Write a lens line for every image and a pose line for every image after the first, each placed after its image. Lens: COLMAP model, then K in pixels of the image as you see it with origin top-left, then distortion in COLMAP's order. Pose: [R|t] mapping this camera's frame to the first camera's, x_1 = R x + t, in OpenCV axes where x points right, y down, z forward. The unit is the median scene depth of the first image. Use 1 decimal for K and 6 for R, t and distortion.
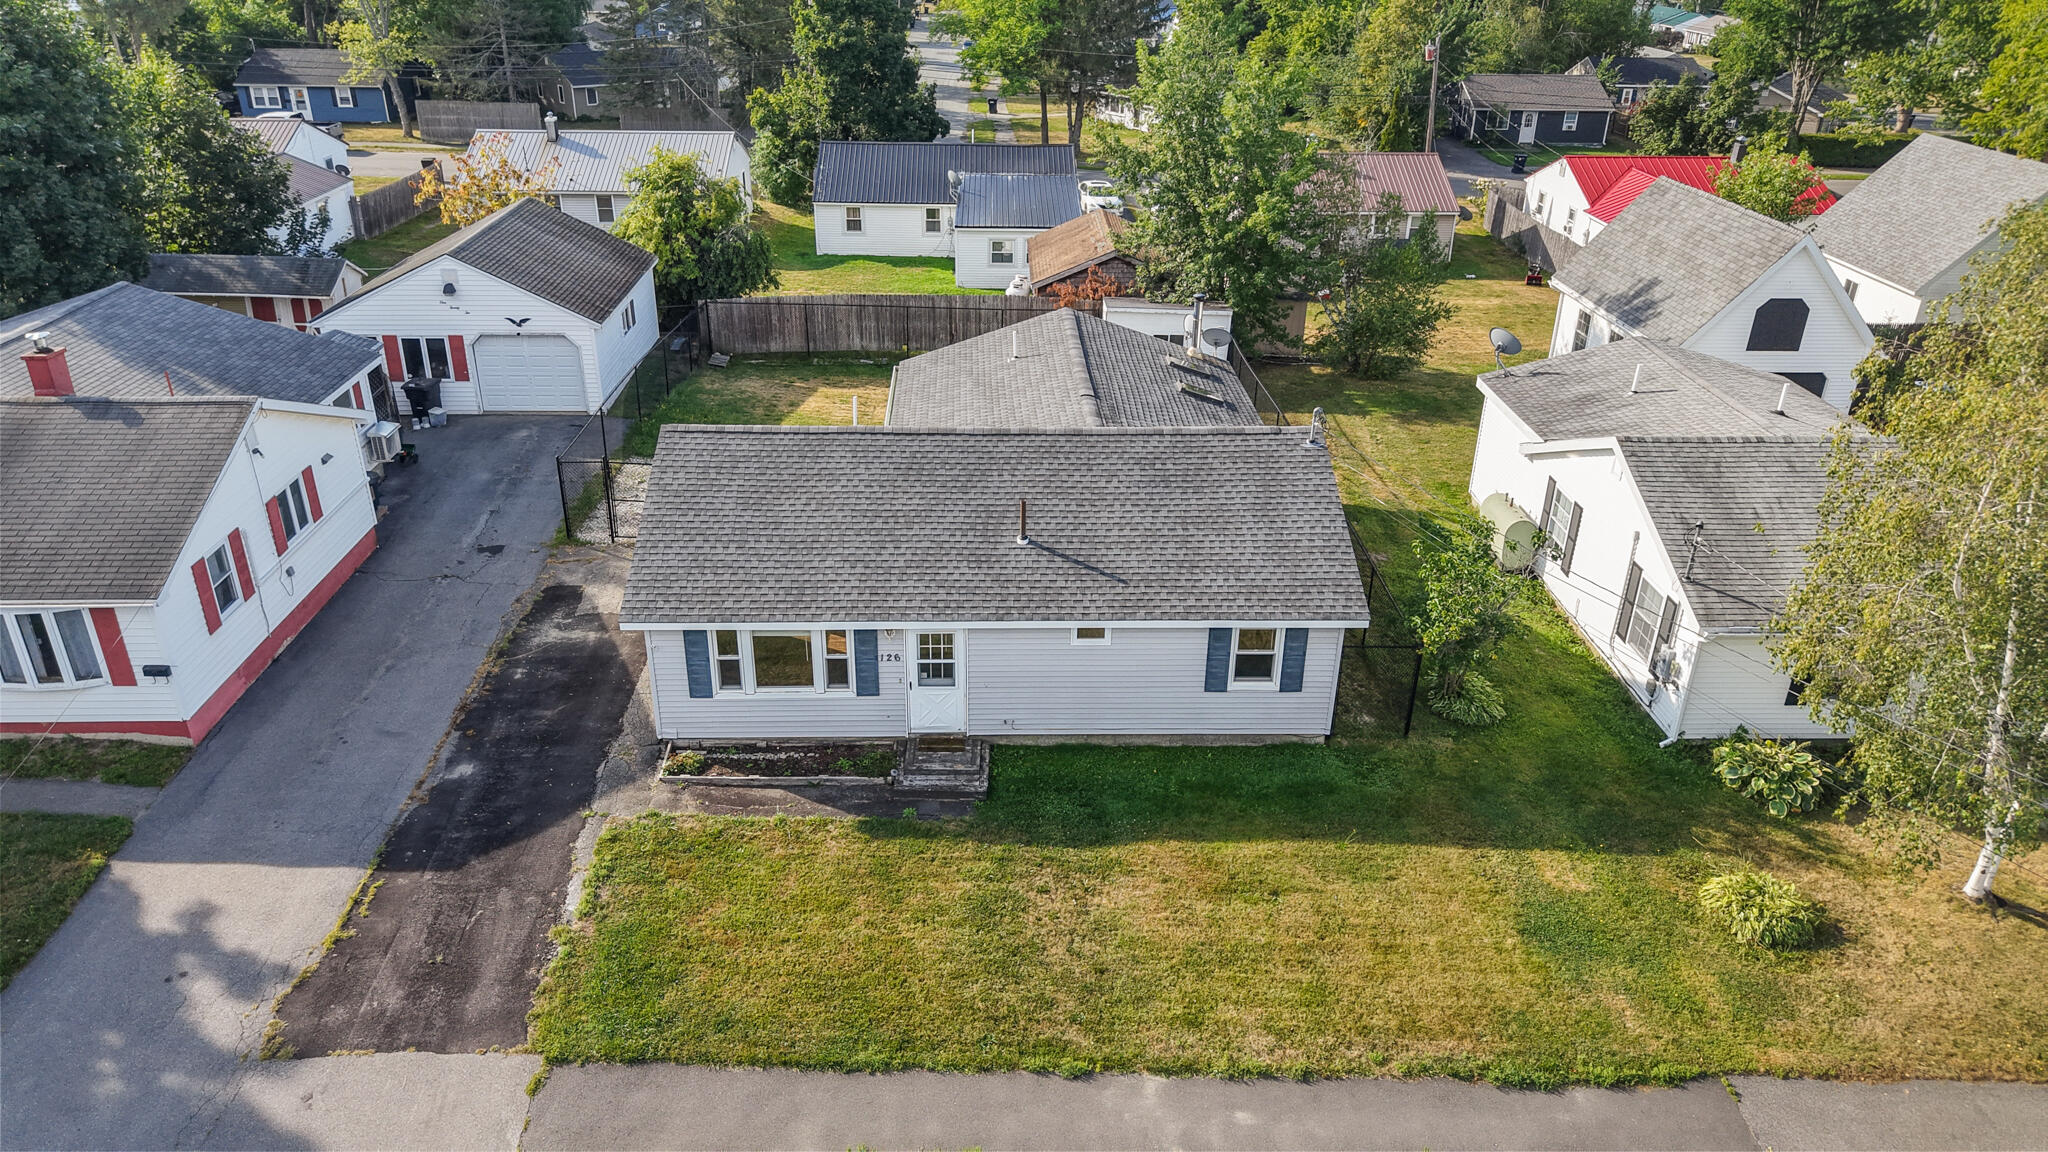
lens RADIAL K [[1376.1, 0, 1018.8], [0, 1376.1, 574.6], [0, 0, 1]] dist [0.036350, -0.048581]
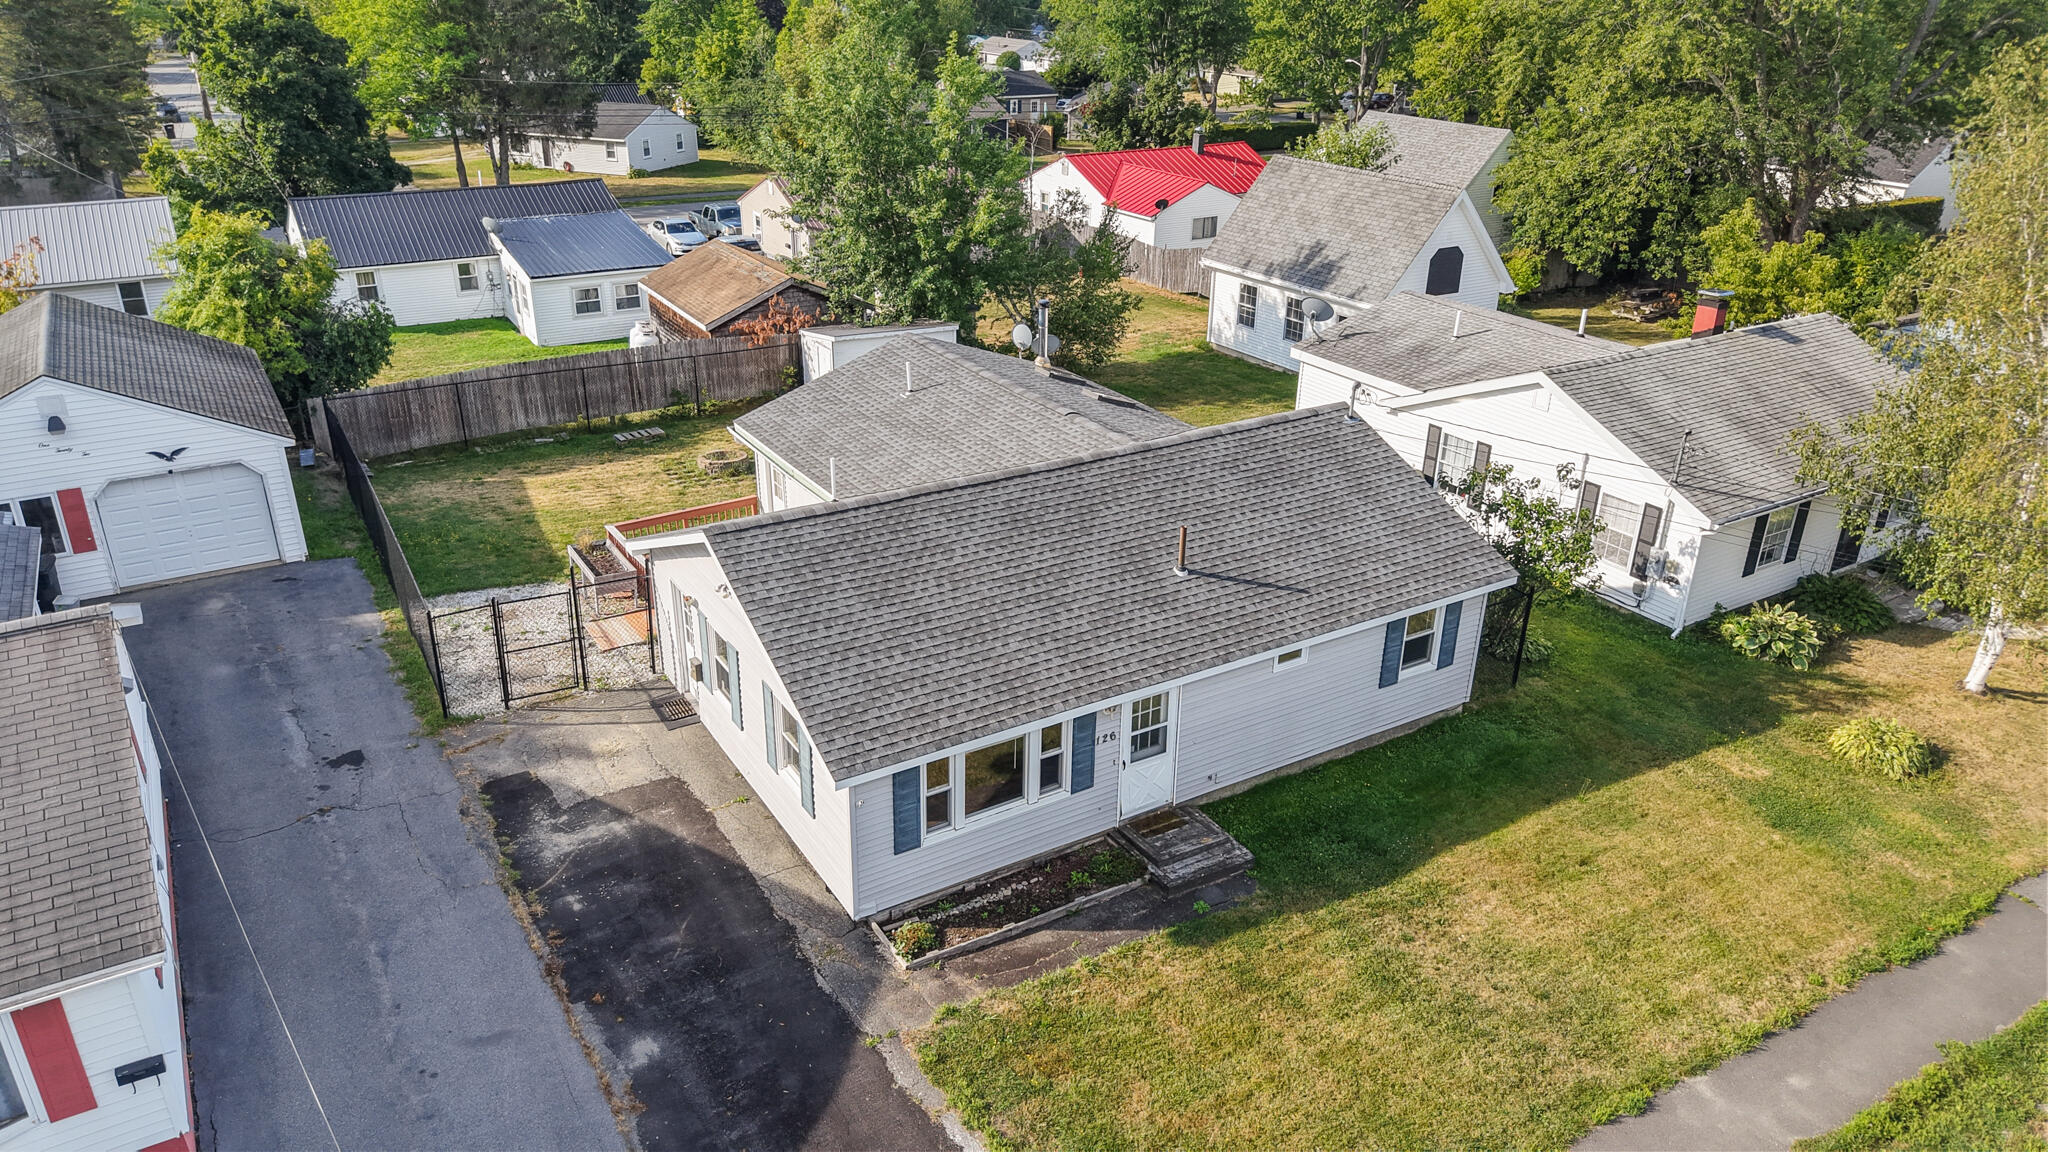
lens RADIAL K [[1376.1, 0, 1018.8], [0, 1376.1, 574.6], [0, 0, 1]] dist [0.036350, -0.048581]
pose [[0.869002, -0.206822, 0.449512, -0.486666], [0.217702, 0.975613, 0.028018, -0.071240], [-0.444344, 0.073512, 0.892835, 0.256969]]
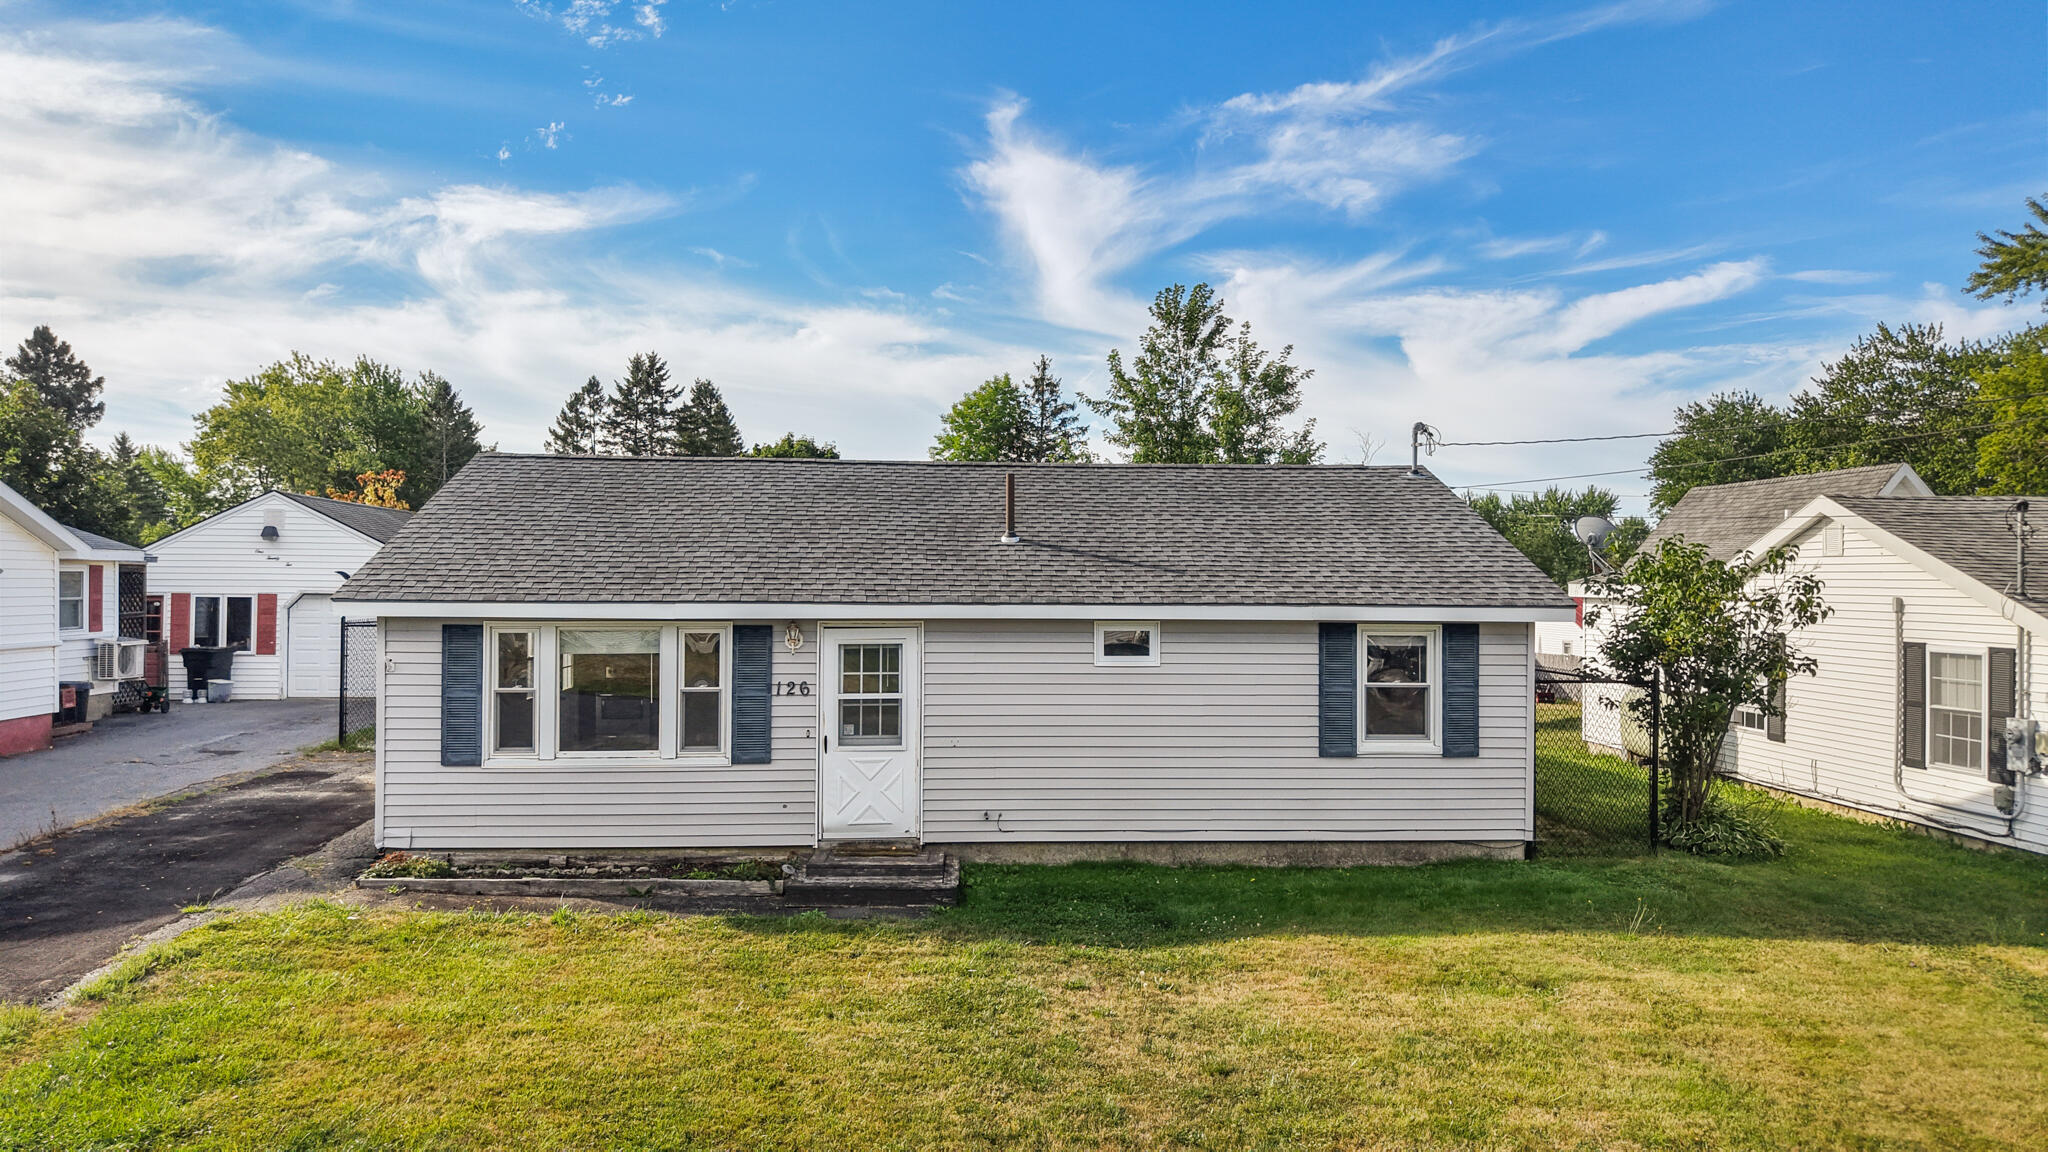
lens RADIAL K [[1376.1, 0, 1018.8], [0, 1376.1, 574.6], [0, 0, 1]] dist [0.036350, -0.048581]
pose [[0.999159, -0.005819, 0.040590, -0.019367], [0.023384, 0.894006, -0.447444, 0.278576], [-0.033684, 0.448017, 0.893390, 0.430285]]
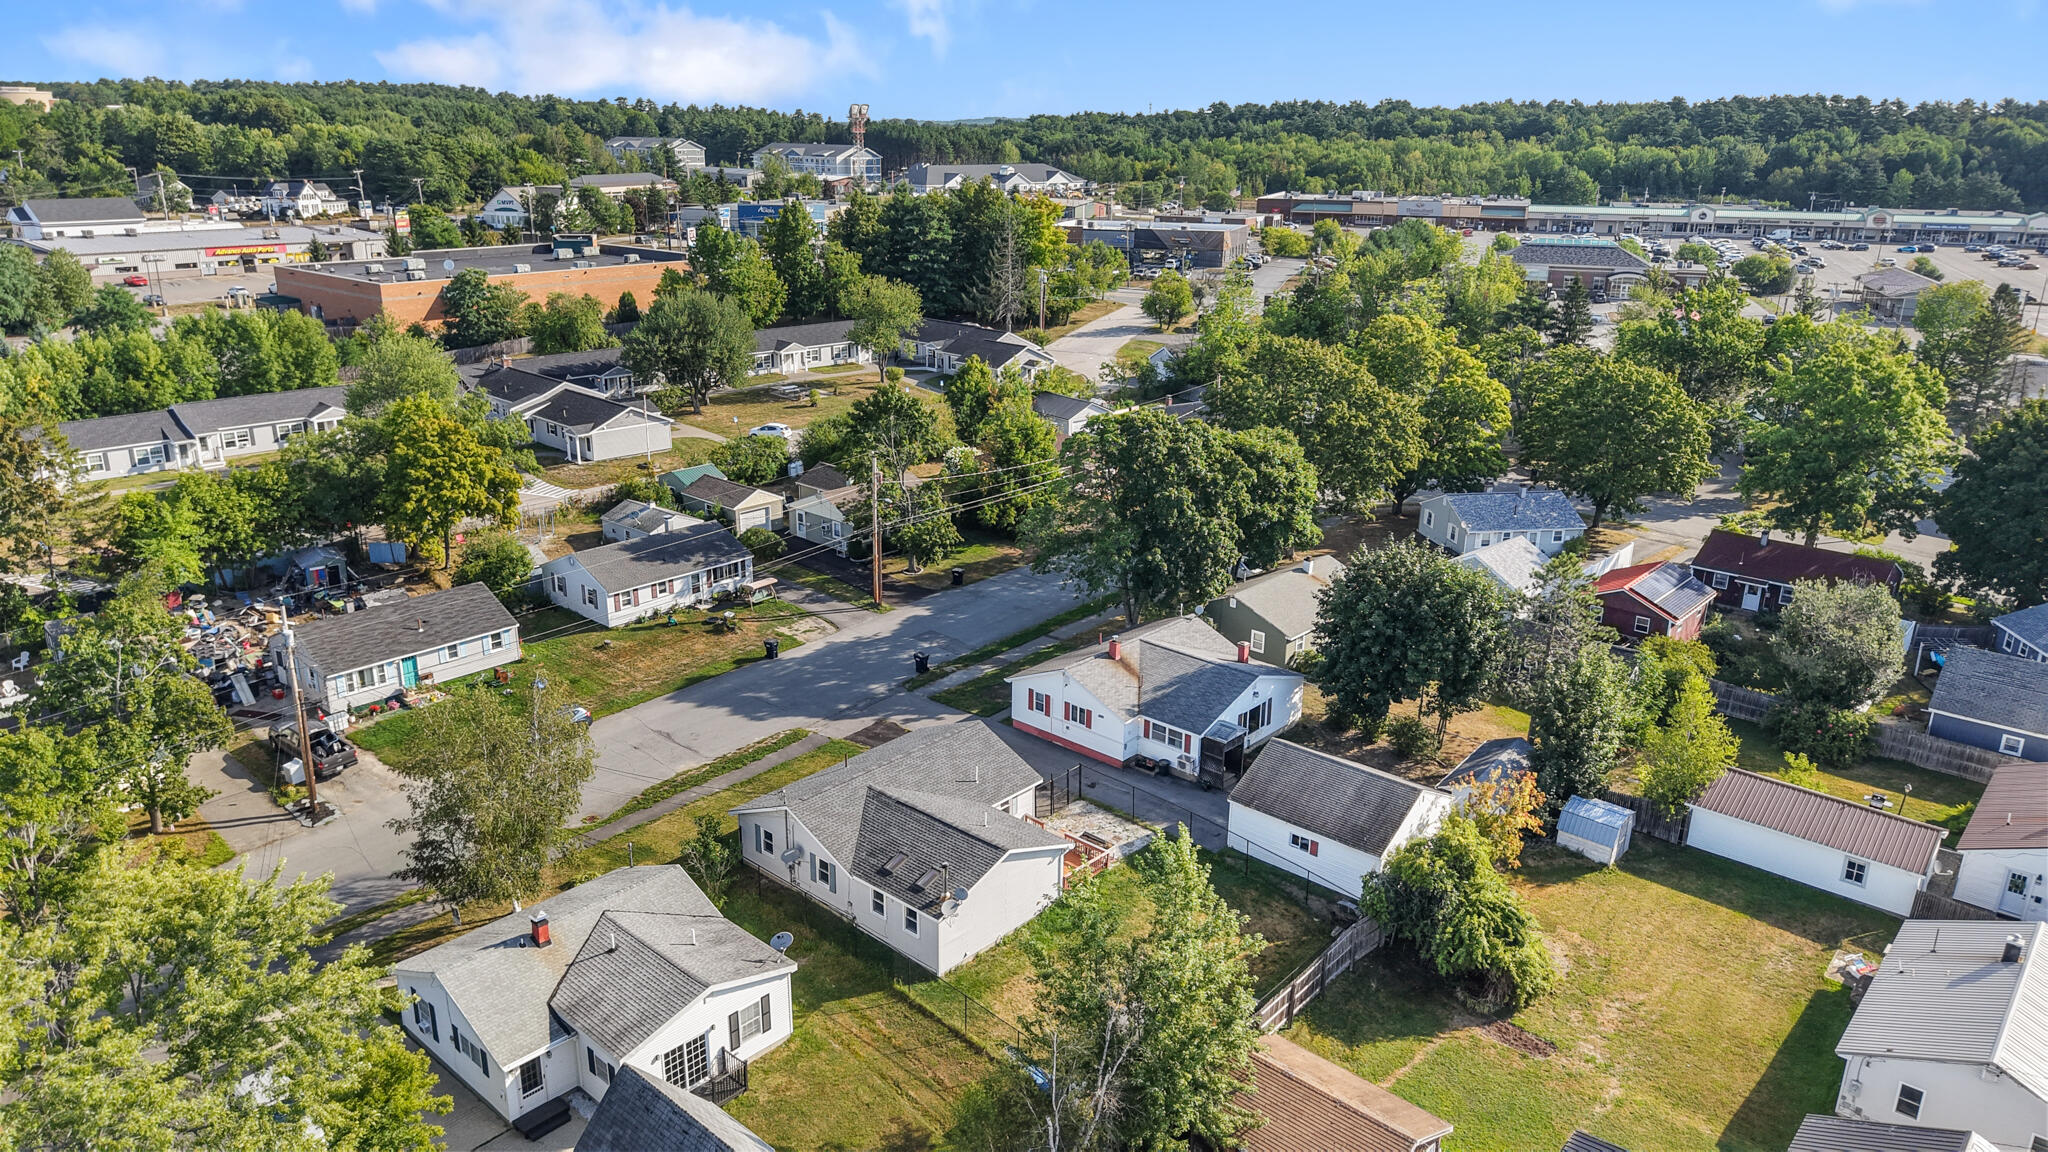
lens RADIAL K [[1376.1, 0, 1018.8], [0, 1376.1, 574.6], [0, 0, 1]] dist [0.036350, -0.048581]
pose [[-0.697866, 0.209501, -0.684903, 1.593301], [-0.324148, 0.760341, 0.562858, -2.016901], [0.638679, 0.614810, -0.462707, 2.288103]]
